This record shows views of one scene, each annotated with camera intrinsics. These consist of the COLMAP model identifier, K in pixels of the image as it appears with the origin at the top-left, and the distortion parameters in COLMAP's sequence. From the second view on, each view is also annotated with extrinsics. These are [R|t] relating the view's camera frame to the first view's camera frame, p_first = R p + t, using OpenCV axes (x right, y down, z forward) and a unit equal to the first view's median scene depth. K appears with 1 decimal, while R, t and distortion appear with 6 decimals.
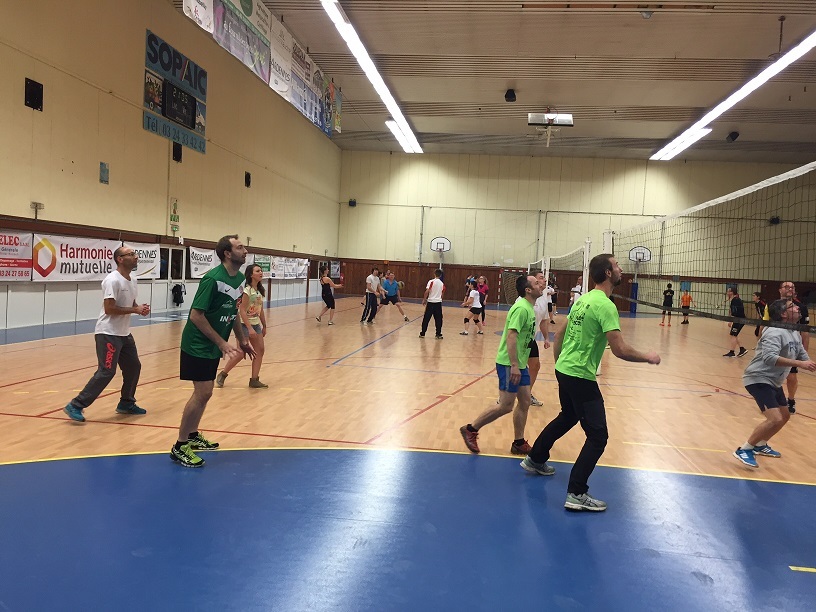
lens RADIAL K [[699.1, 0, 406.6], [0, 699.1, 309.5], [0, 0, 1]] dist [0.099981, -0.136539]
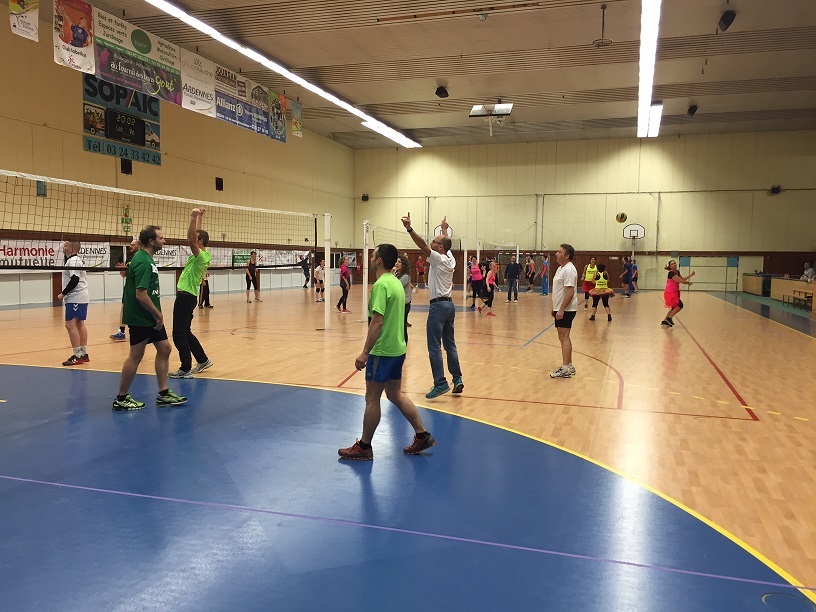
lens RADIAL K [[699.1, 0, 406.6], [0, 699.1, 309.5], [0, 0, 1]] dist [0.099981, -0.136539]
pose [[0.981314, -0.029305, -0.190168, 0.386315], [0.031250, 0.999485, 0.007239, 0.031305], [0.189858, -0.013047, 0.981725, -0.114550]]
